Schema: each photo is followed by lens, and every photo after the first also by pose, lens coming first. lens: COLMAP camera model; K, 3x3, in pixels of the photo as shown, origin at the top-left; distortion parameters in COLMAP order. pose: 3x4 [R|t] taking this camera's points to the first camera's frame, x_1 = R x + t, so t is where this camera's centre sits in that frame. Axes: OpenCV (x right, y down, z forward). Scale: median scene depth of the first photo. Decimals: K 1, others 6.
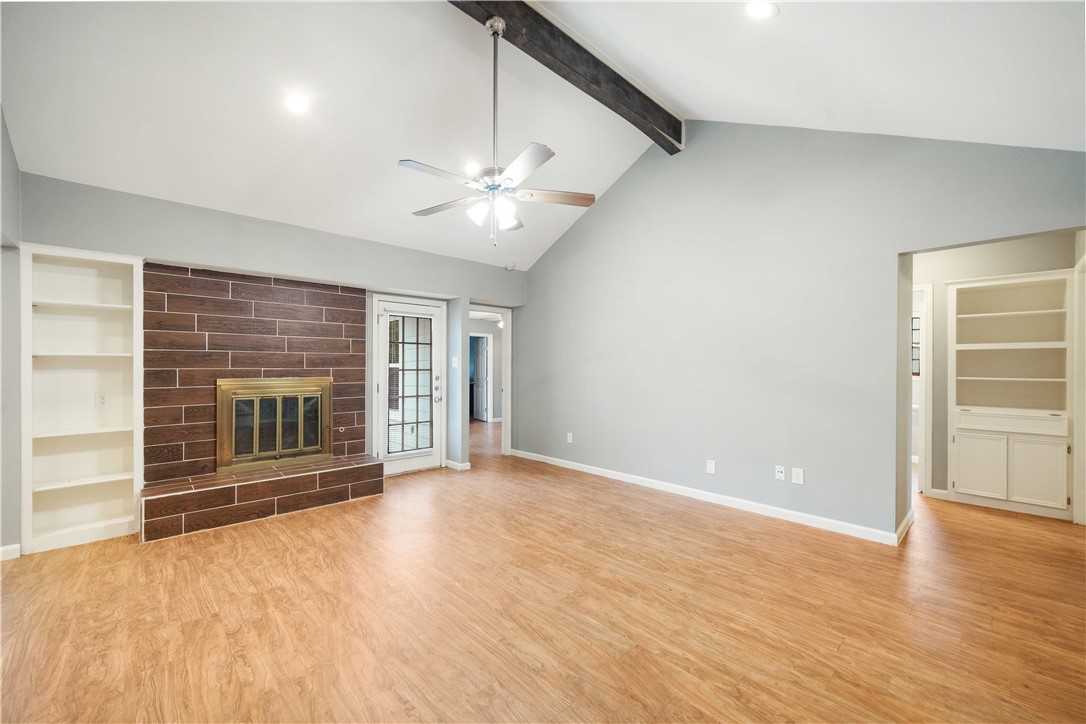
lens RADIAL K [[424.2, 0, 547.1], [0, 424.2, 364.7], [0, 0, 1]] dist [-0.009797, 0.000510]
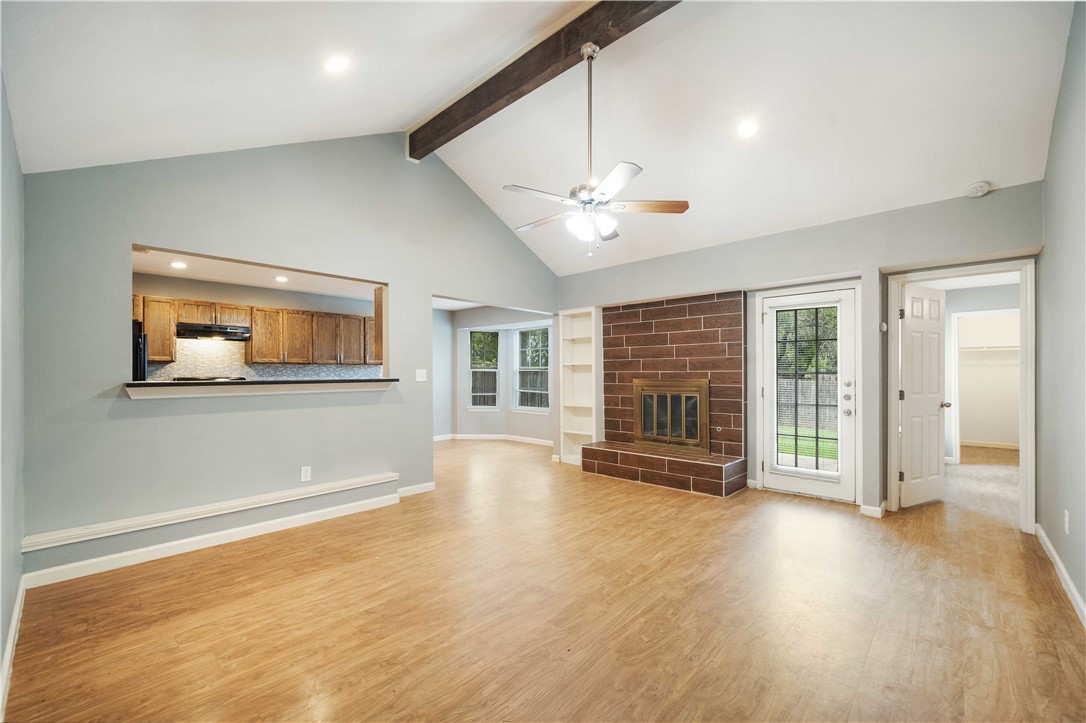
lens RADIAL K [[448.6, 0, 531.4], [0, 448.6, 367.2], [0, 0, 1]] dist [-0.004638, -0.000760]
pose [[0.046963, -0.012681, -0.998816, 0.810130], [0.009318, 0.999881, -0.012257, 0.011038], [0.998853, -0.008732, 0.047075, 0.643618]]
